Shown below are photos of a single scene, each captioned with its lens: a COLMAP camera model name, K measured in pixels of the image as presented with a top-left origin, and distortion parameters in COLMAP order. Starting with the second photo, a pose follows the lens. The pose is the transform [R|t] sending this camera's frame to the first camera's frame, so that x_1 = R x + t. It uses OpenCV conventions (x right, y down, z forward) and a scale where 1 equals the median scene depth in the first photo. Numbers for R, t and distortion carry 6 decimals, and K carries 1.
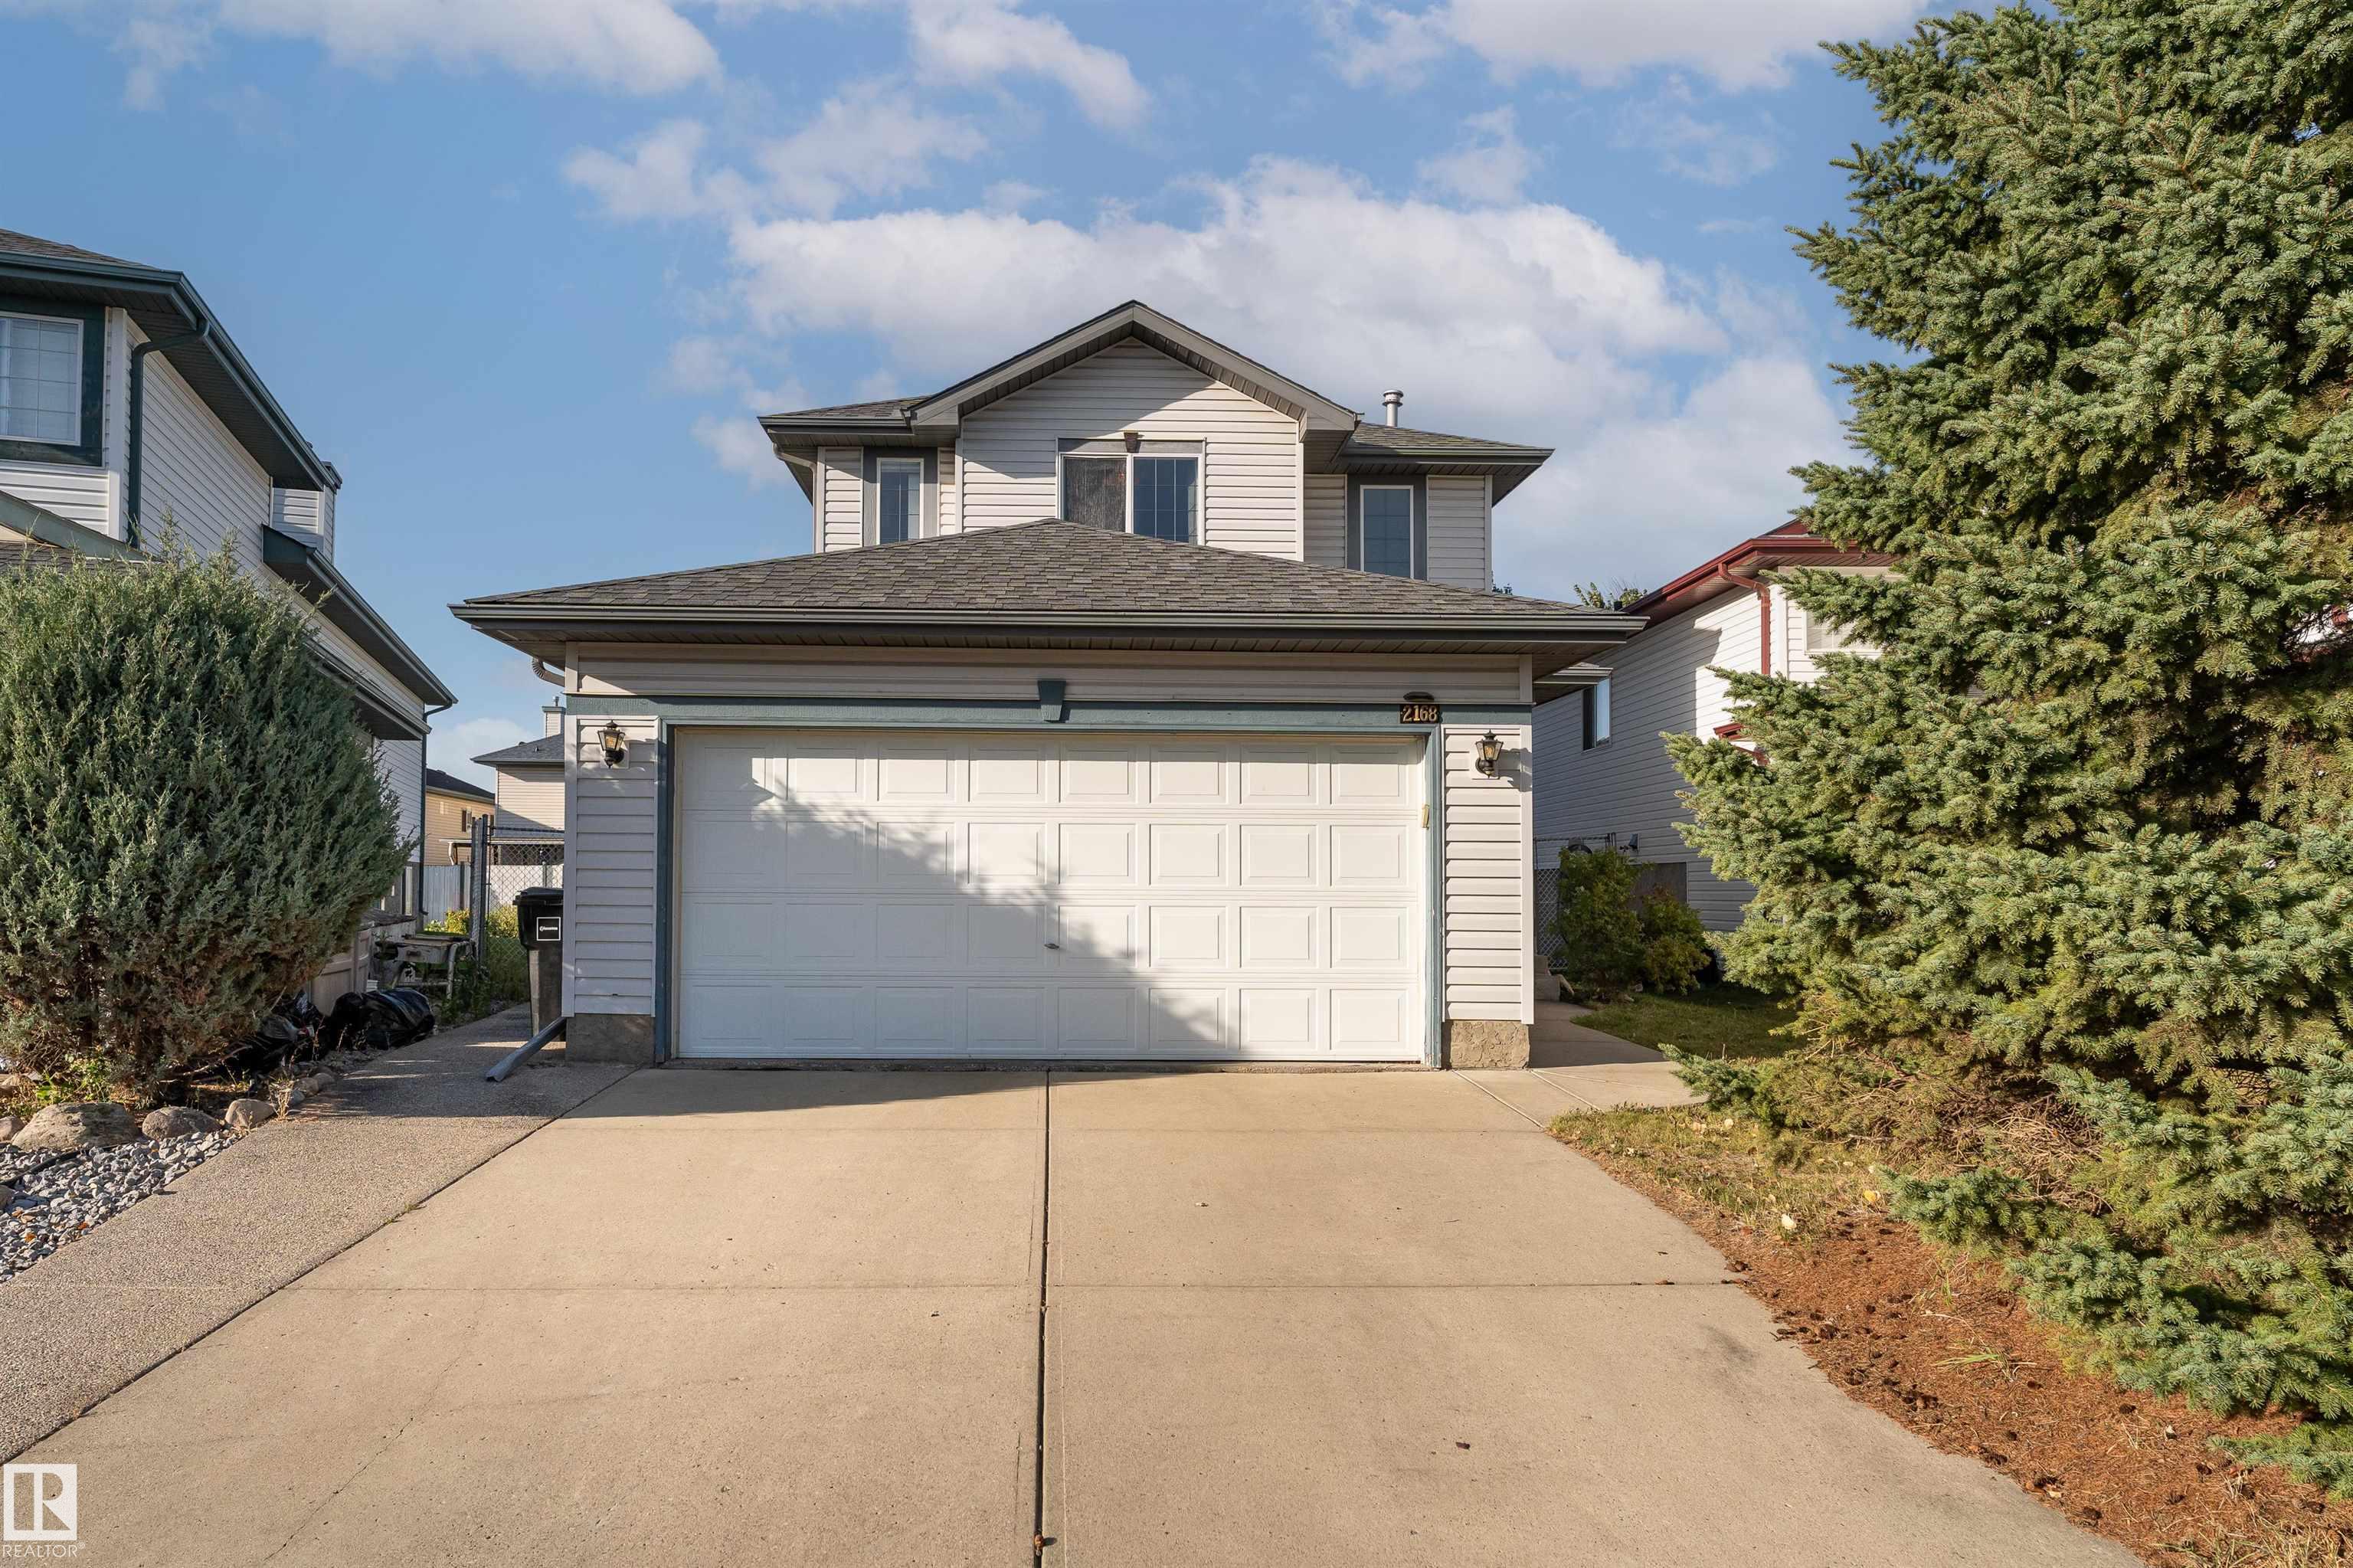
lens RADIAL K [[1300.8, 0, 1019.7], [0, 1300.8, 835.2], [0, 0, 1]] dist [0.001769, -0.000711]
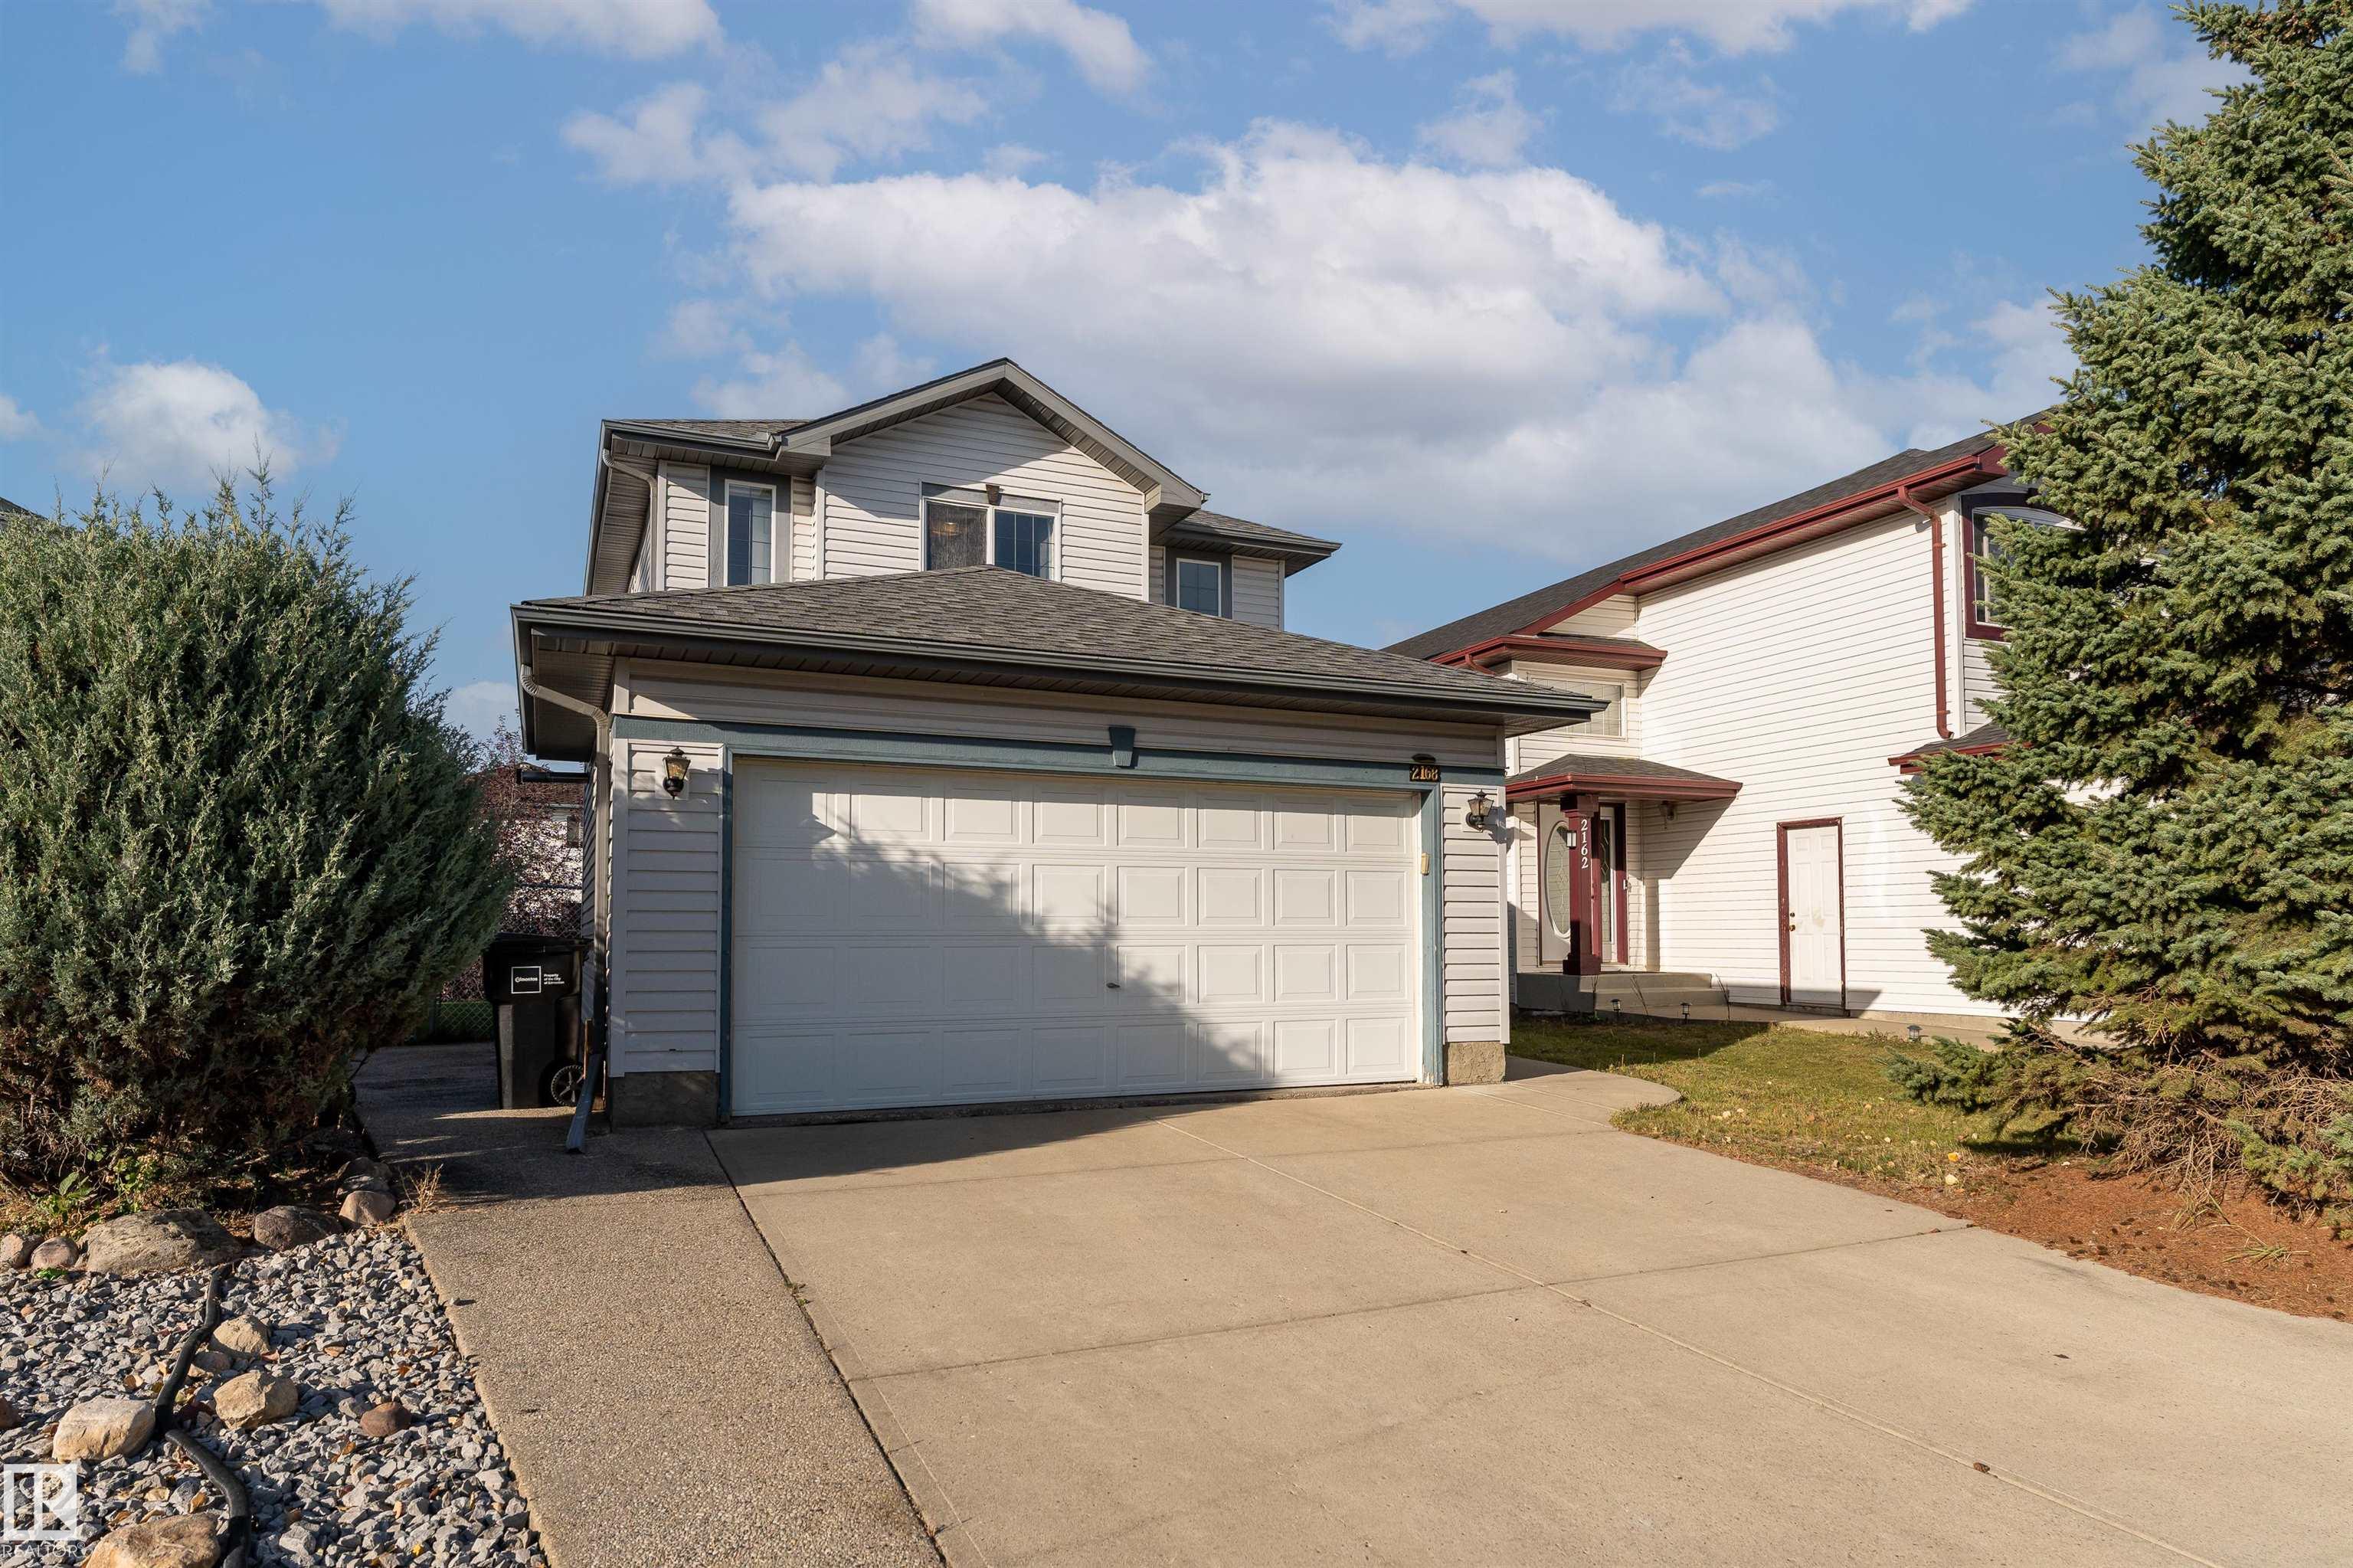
lens RADIAL K [[1300.8, 0, 1029.8], [0, 1300.8, 858.0], [0, 0, 1]] dist [0.001769, -0.000711]
pose [[0.931568, 0.013942, 0.363300, -0.408813], [-0.007279, 0.999779, -0.019704, 0.005364], [-0.363495, 0.015711, 0.931464, 0.066685]]
